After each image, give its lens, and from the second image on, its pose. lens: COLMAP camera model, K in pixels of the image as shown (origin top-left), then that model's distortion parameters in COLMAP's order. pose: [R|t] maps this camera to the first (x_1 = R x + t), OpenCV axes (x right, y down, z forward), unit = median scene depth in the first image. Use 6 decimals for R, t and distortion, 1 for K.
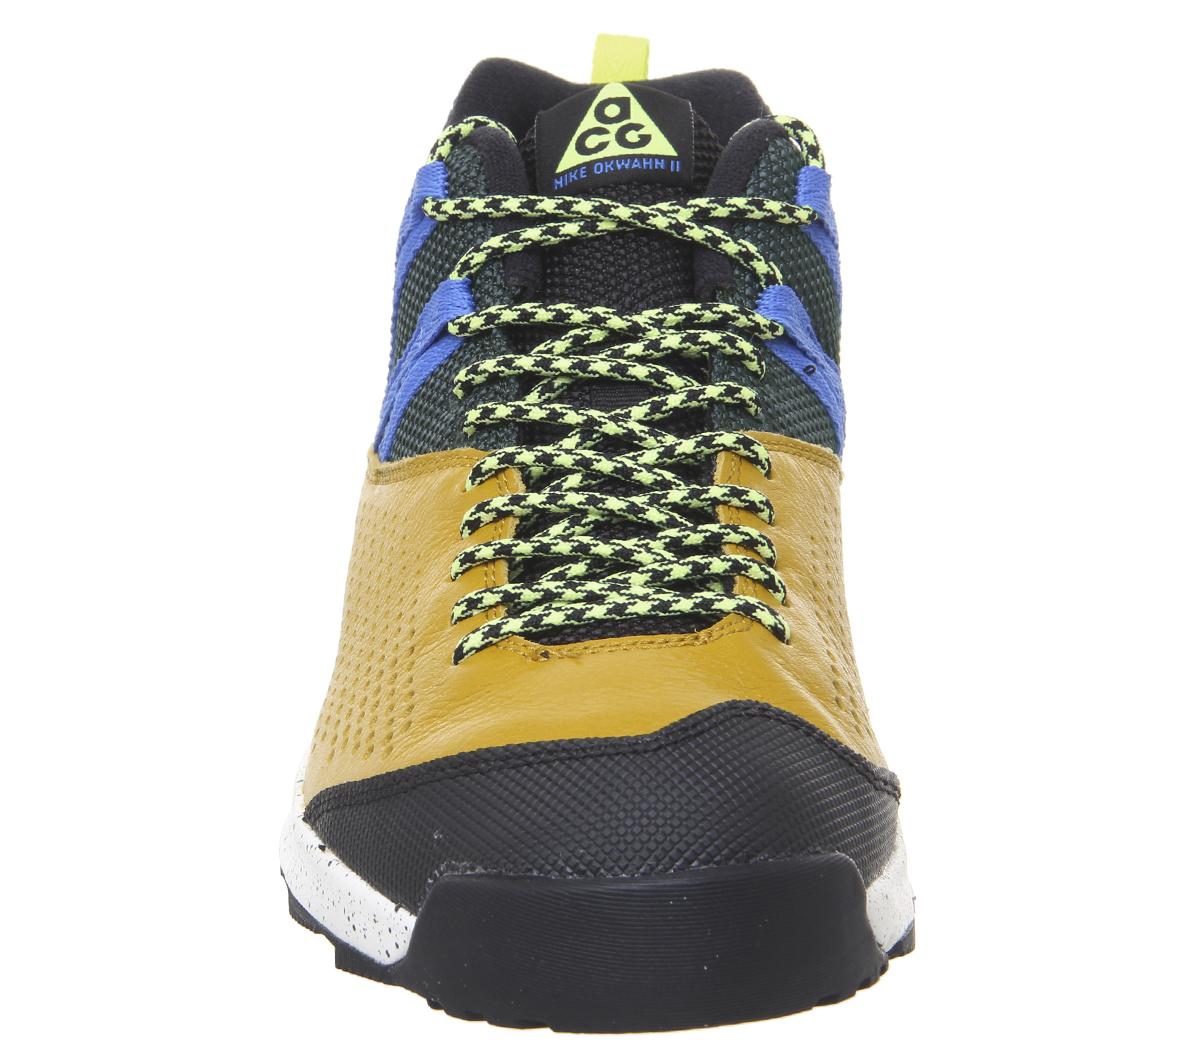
lens RADIAL K [[4033.4, 0, 600.4], [0, 4033.4, 524.1], [0, 0, 1]] dist [0.540692, 0.000000]
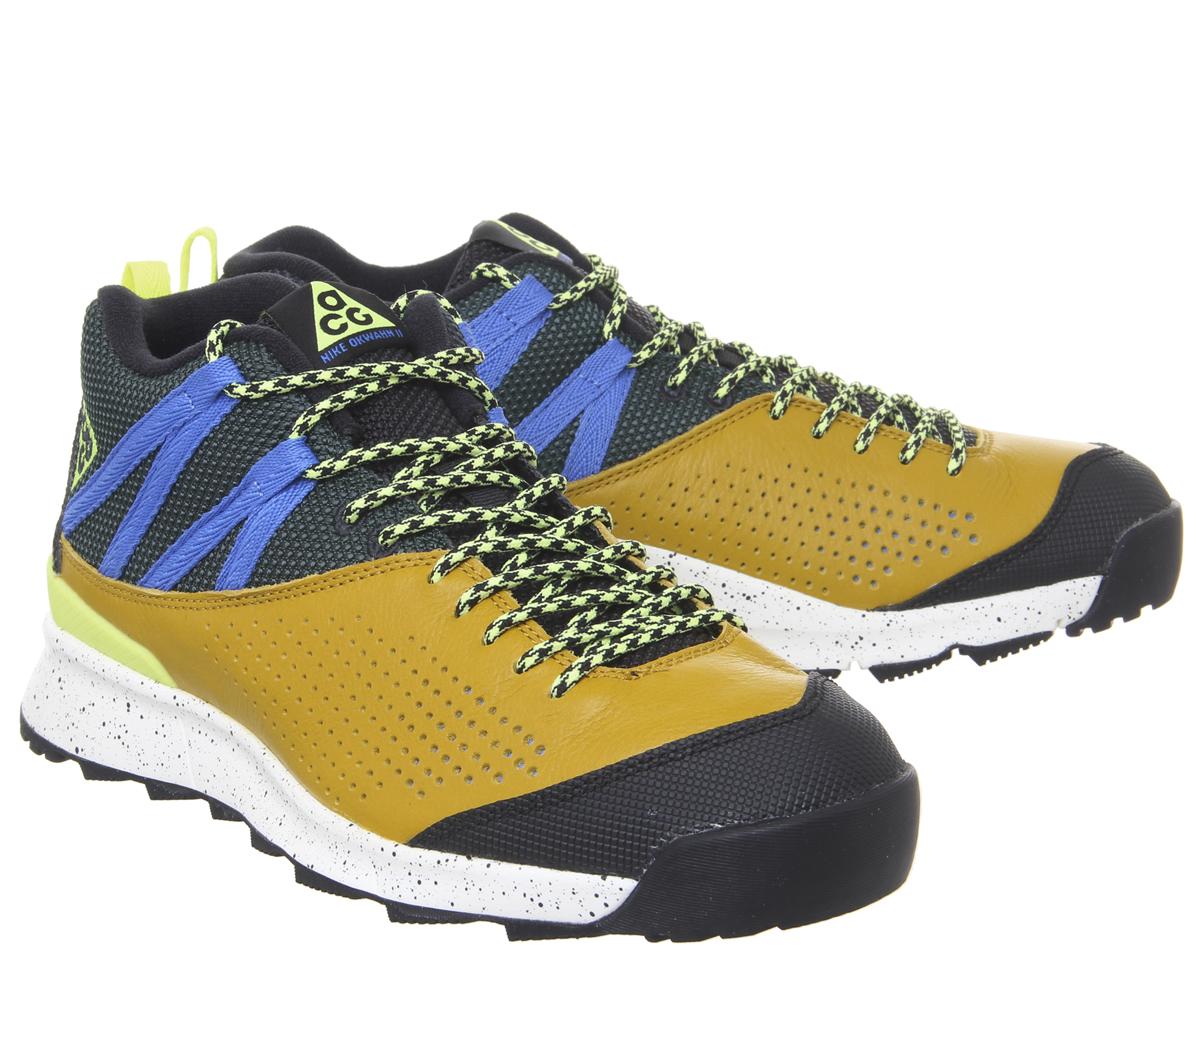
lens RADIAL K [[3032.0, 0, 599.7], [0, 3032.0, 522.0], [0, 0, 1]] dist [0.299782, 0.000000]
pose [[0.871634, -0.170606, 0.459508, -0.419502], [0.186648, 0.982369, 0.010683, -0.026776], [-0.453229, 0.076455, 0.888109, 0.085308]]
